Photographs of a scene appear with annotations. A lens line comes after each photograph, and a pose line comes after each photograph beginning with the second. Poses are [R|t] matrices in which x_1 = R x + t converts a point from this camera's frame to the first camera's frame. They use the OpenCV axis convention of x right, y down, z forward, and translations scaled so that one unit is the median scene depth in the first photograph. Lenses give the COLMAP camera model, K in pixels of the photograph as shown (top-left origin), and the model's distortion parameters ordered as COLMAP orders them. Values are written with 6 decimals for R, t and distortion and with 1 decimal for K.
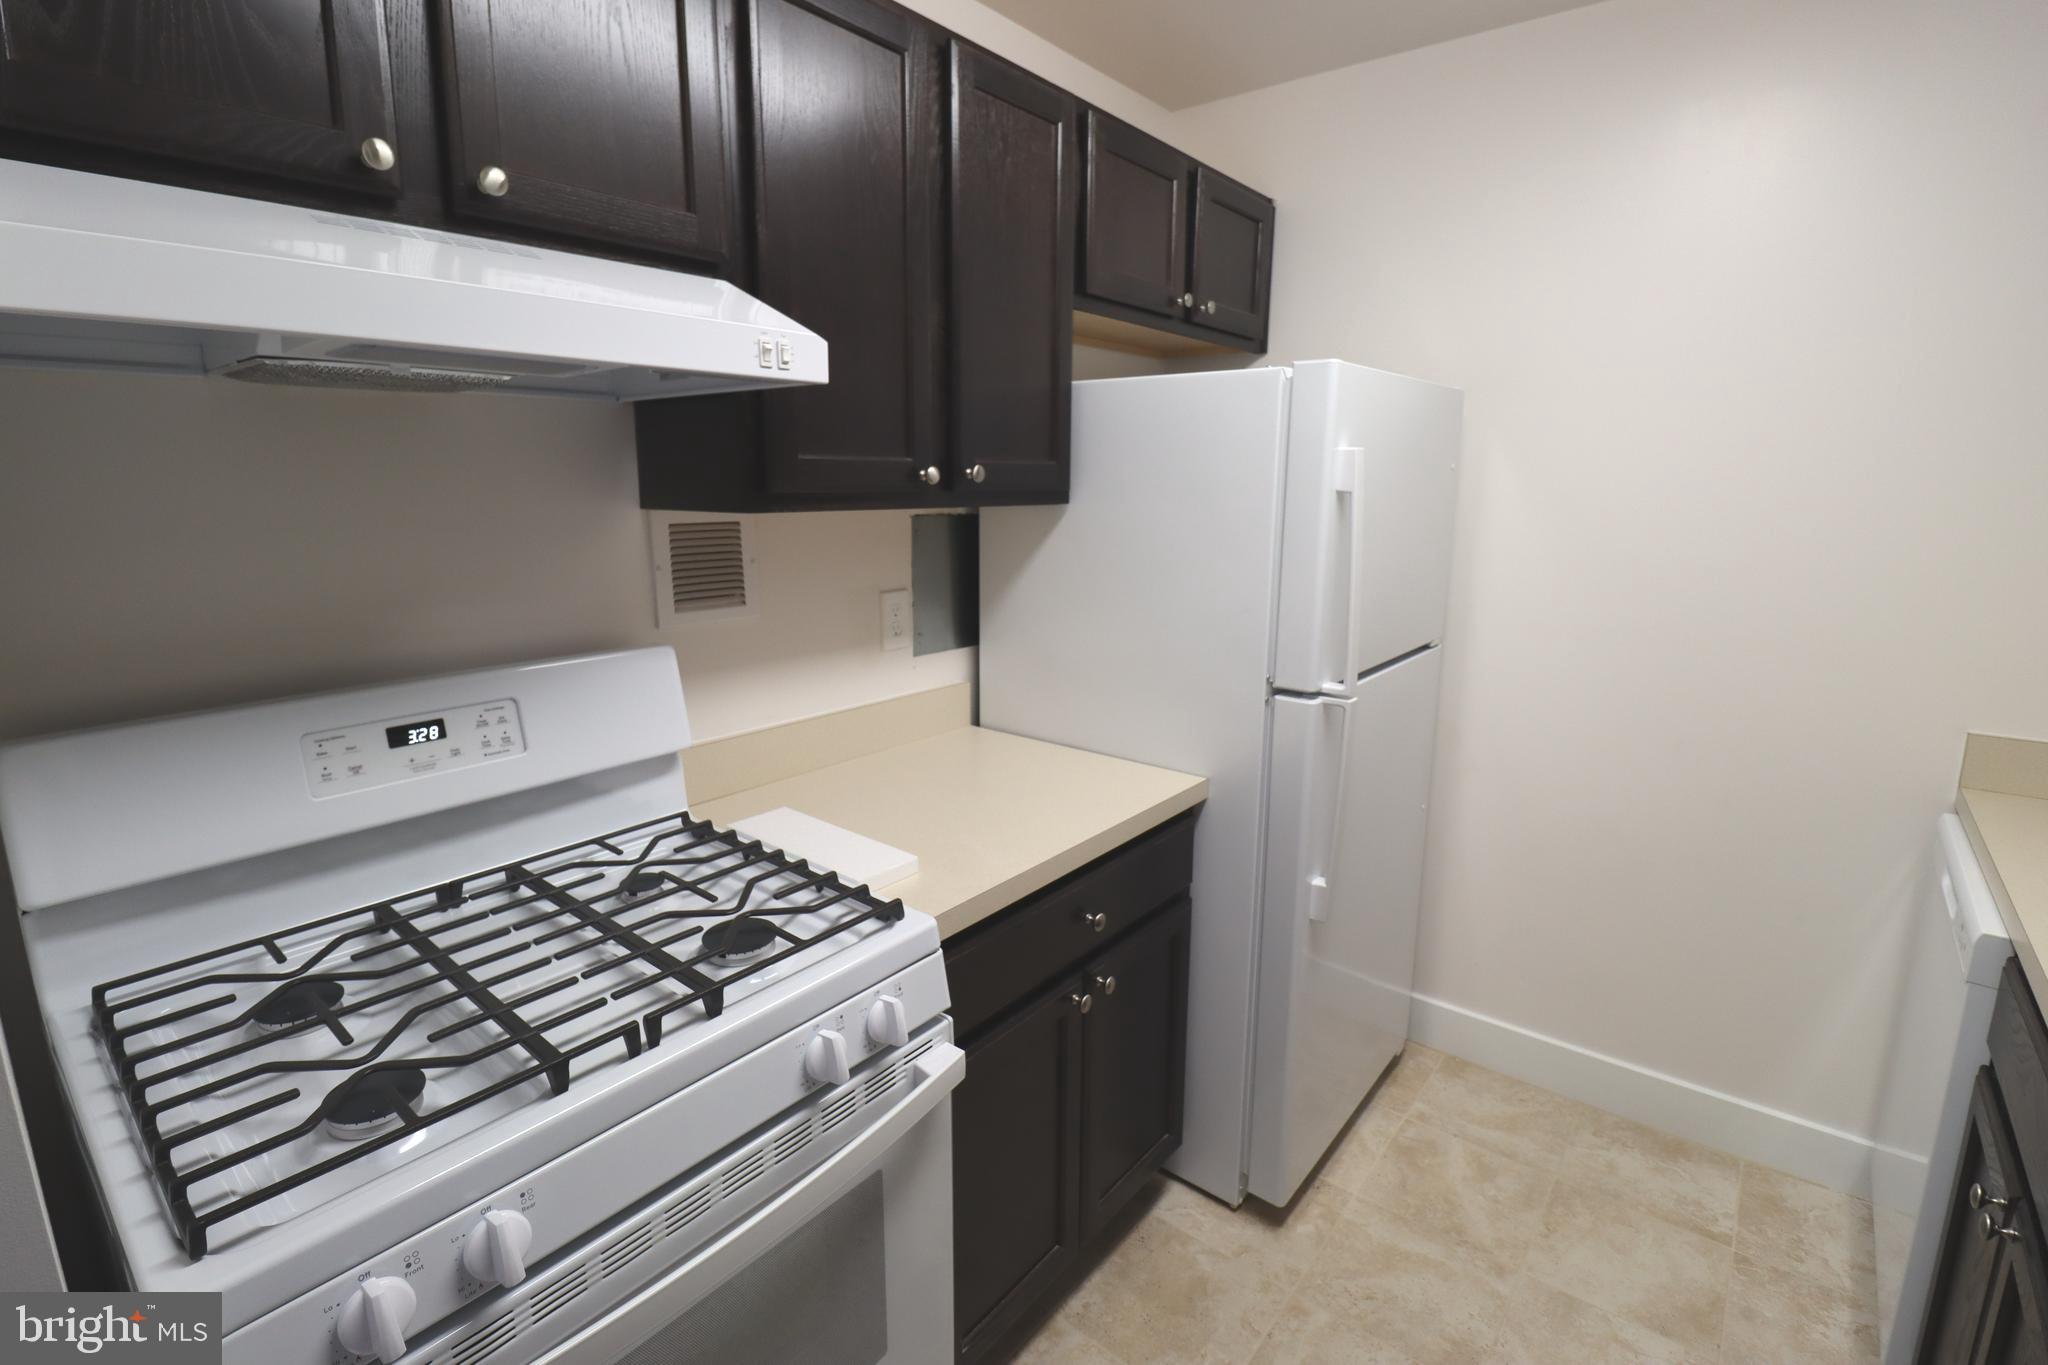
lens RADIAL K [[951.1, 0, 1022.4], [0, 951.1, 659.9], [0, 0, 1]] dist [0.001697, -0.014548]
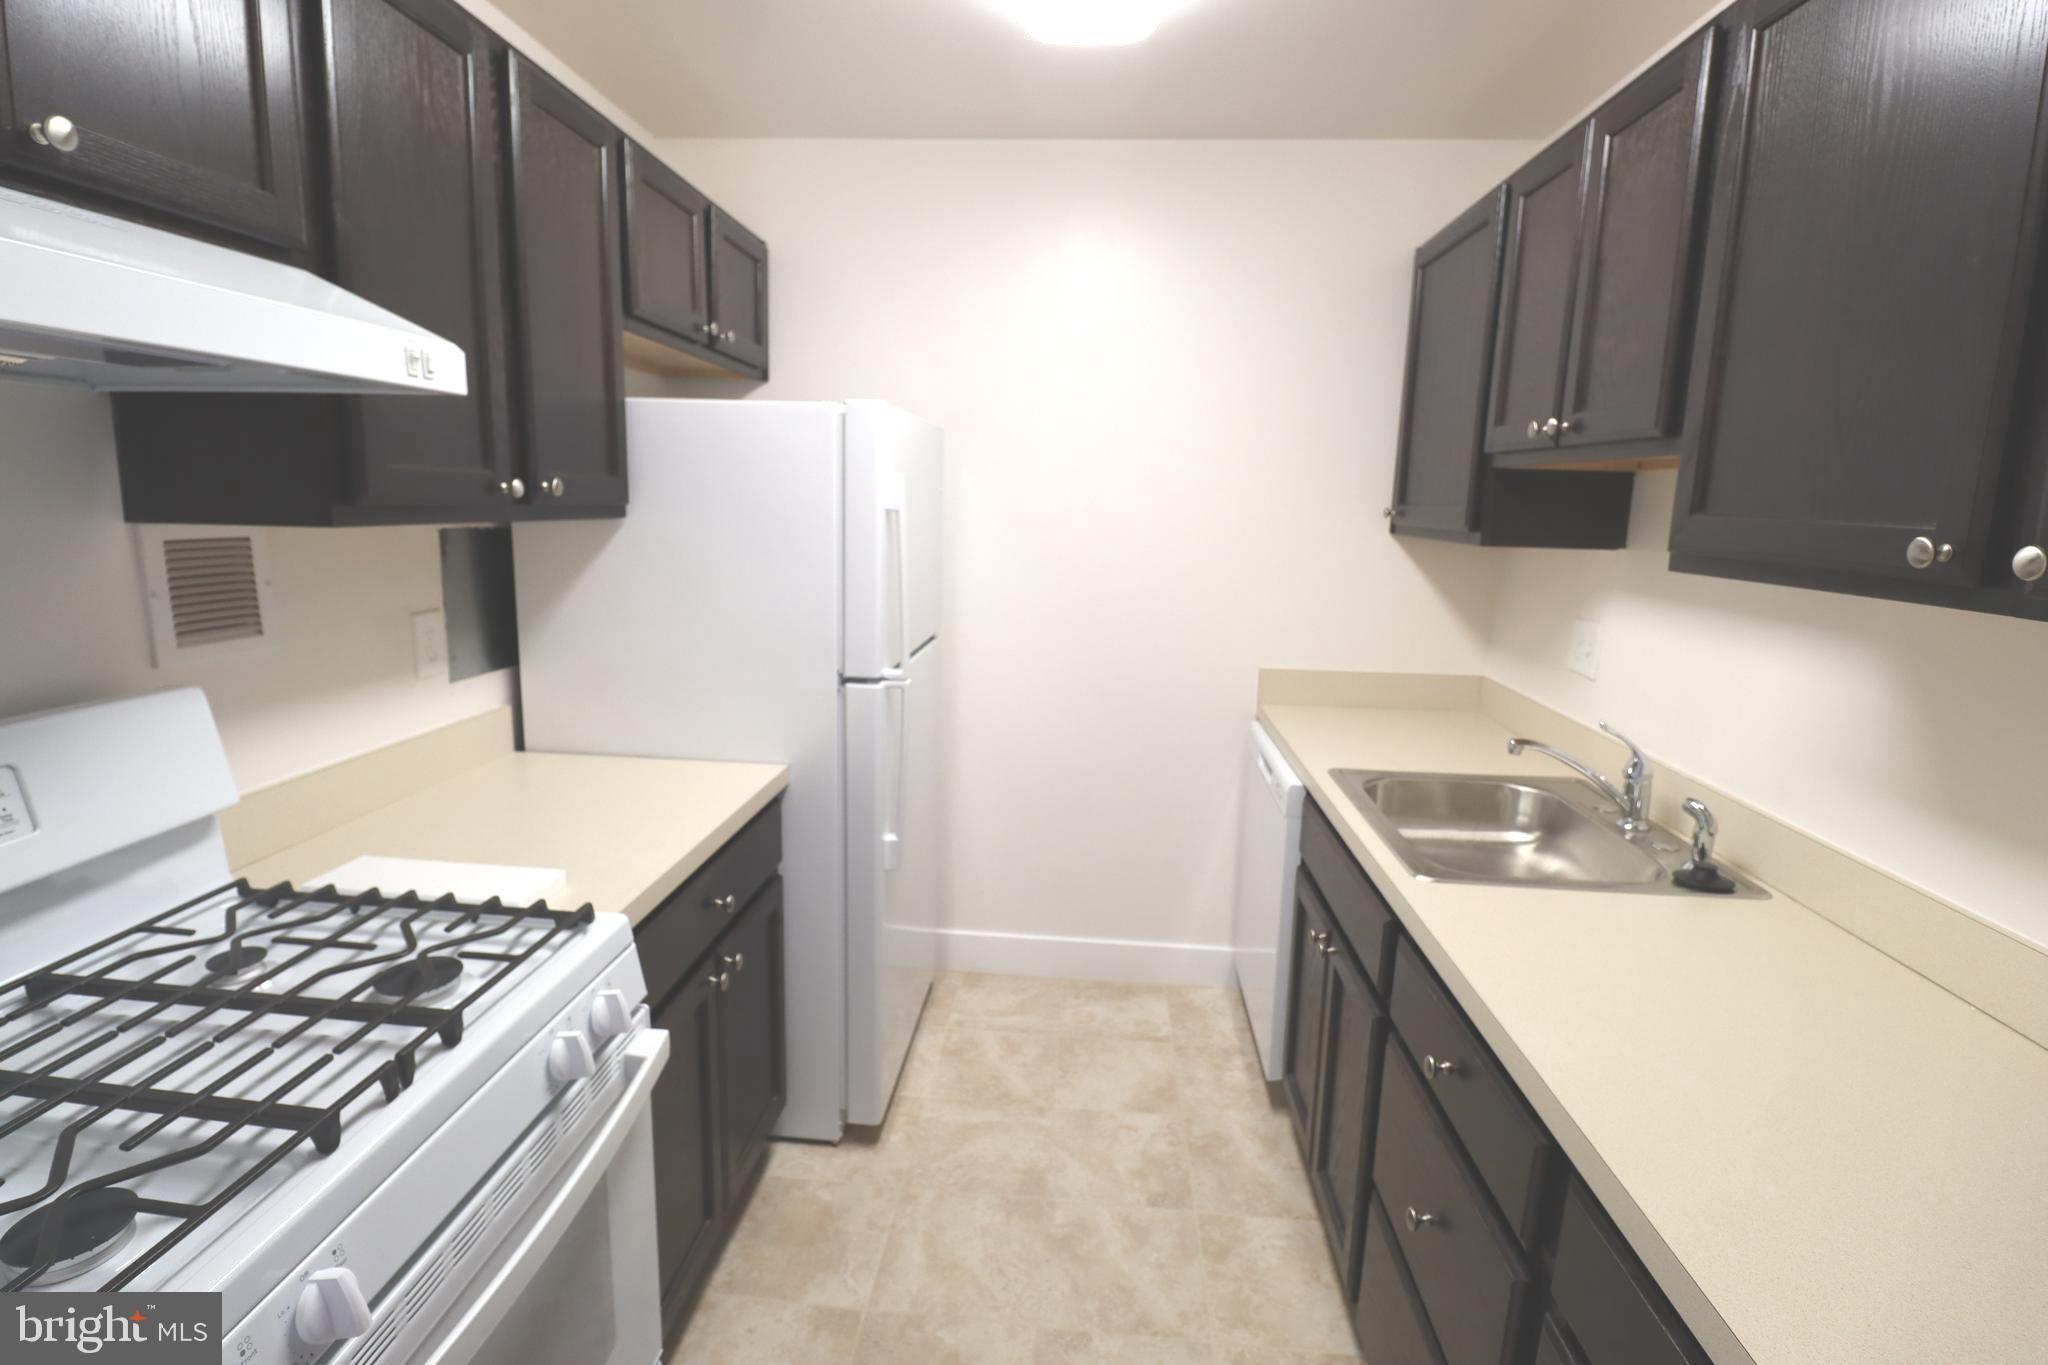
lens RADIAL K [[946.2, 0, 1027.2], [0, 946.2, 667.9], [0, 0, 1]] dist [0.002774, -0.013784]
pose [[0.820494, -0.082322, 0.565697, -0.192557], [0.085011, 0.996145, 0.021662, 0.010833], [-0.565299, 0.030317, 0.824329, -0.075724]]
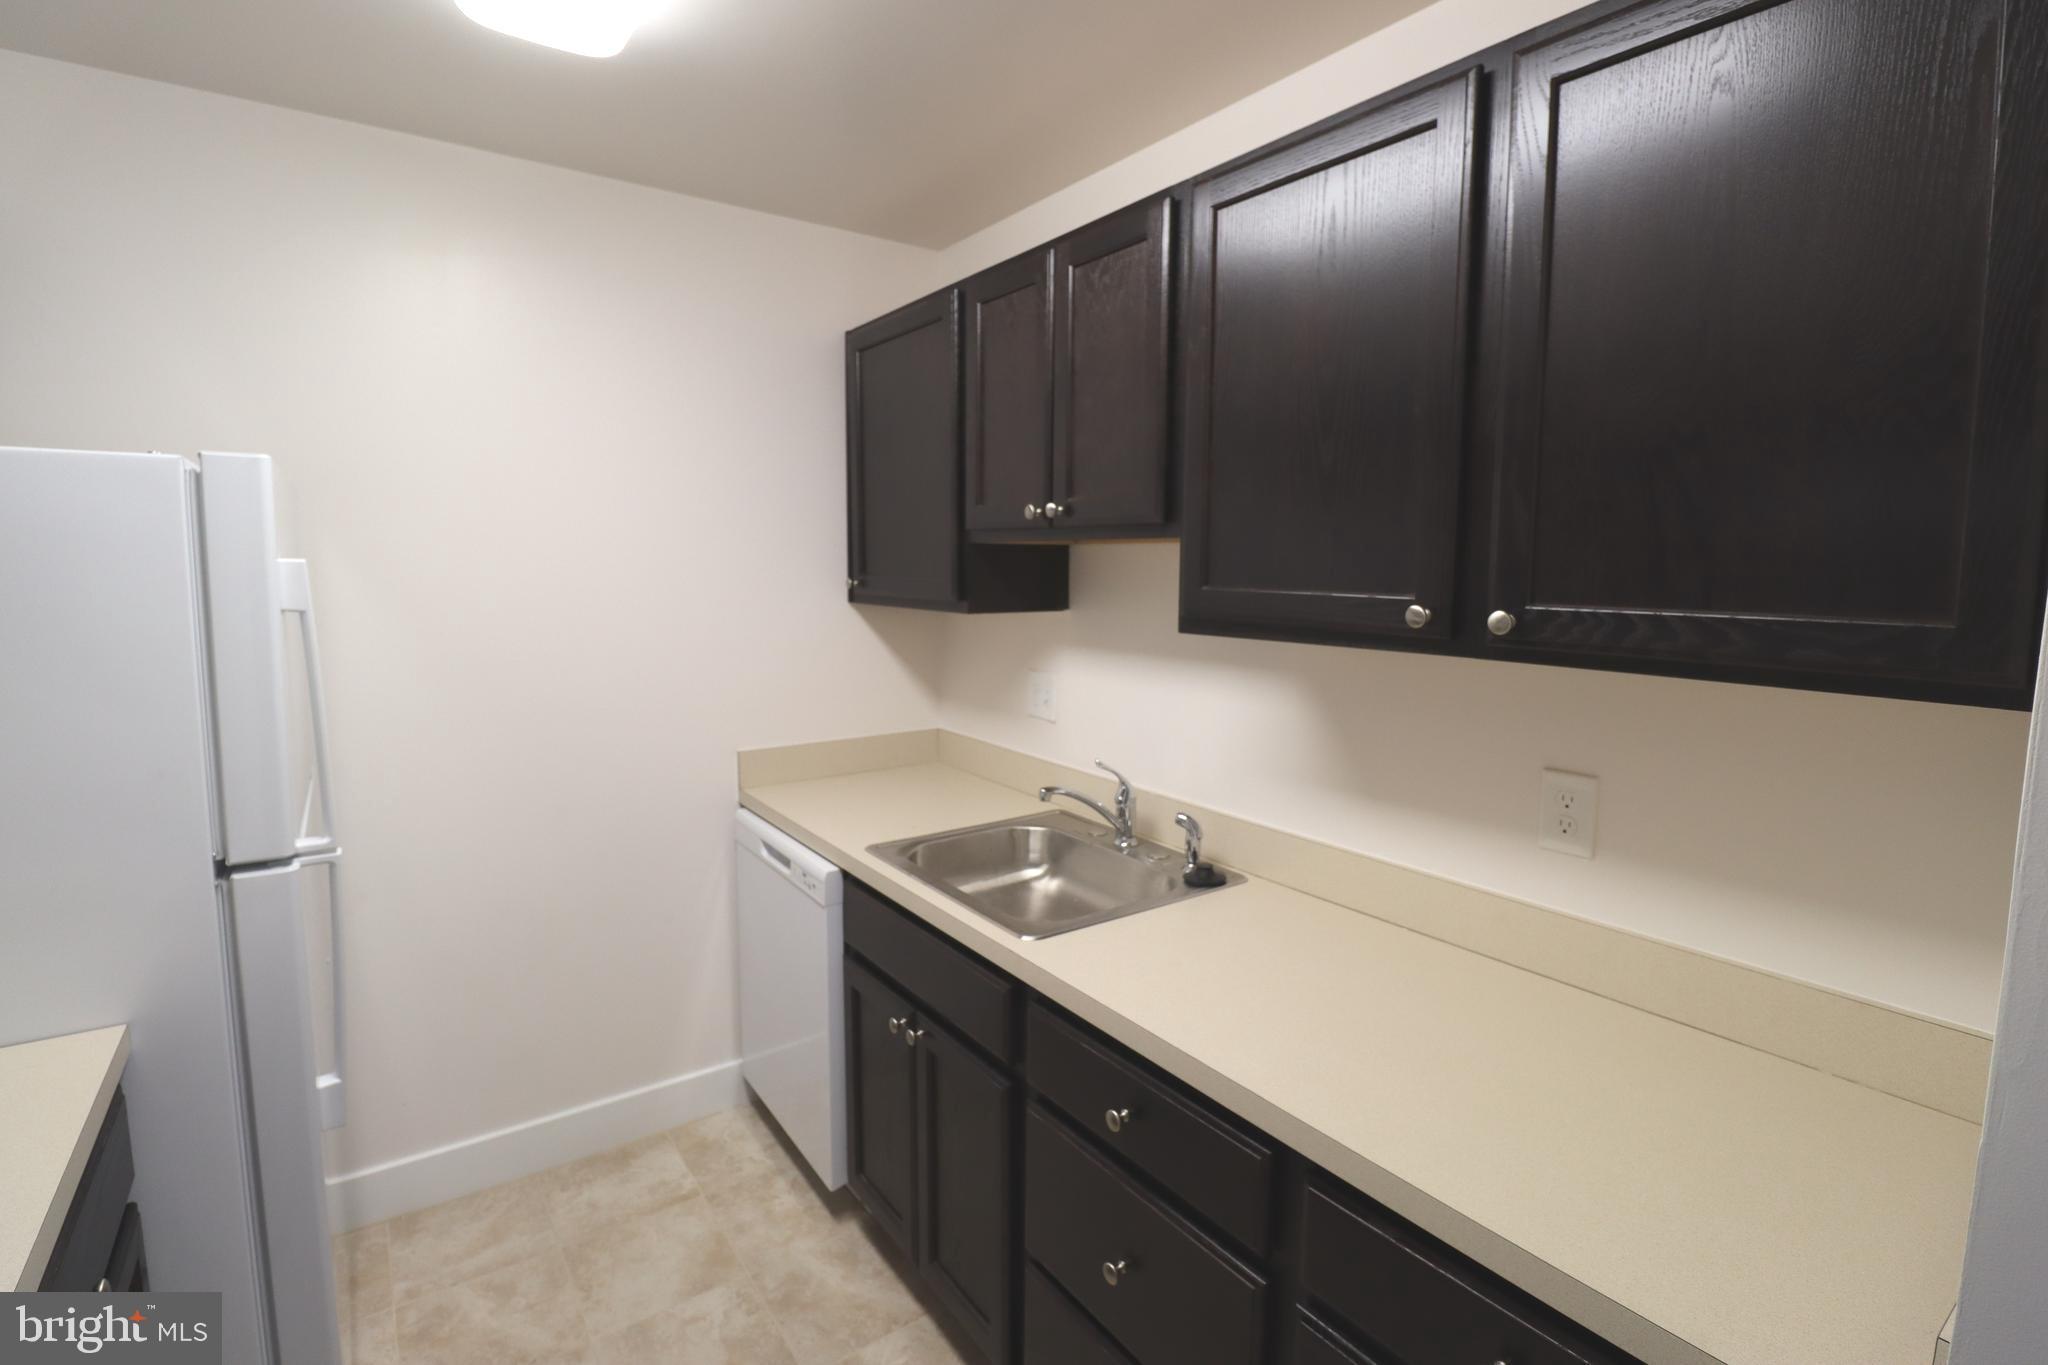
lens RADIAL K [[946.2, 0, 1027.2], [0, 946.2, 667.9], [0, 0, 1]] dist [0.002774, -0.013784]
pose [[0.262028, -0.104660, 0.959368, -0.259389], [0.179631, 0.982019, 0.058069, -0.052107], [-0.948195, 0.157117, 0.276117, 0.145272]]
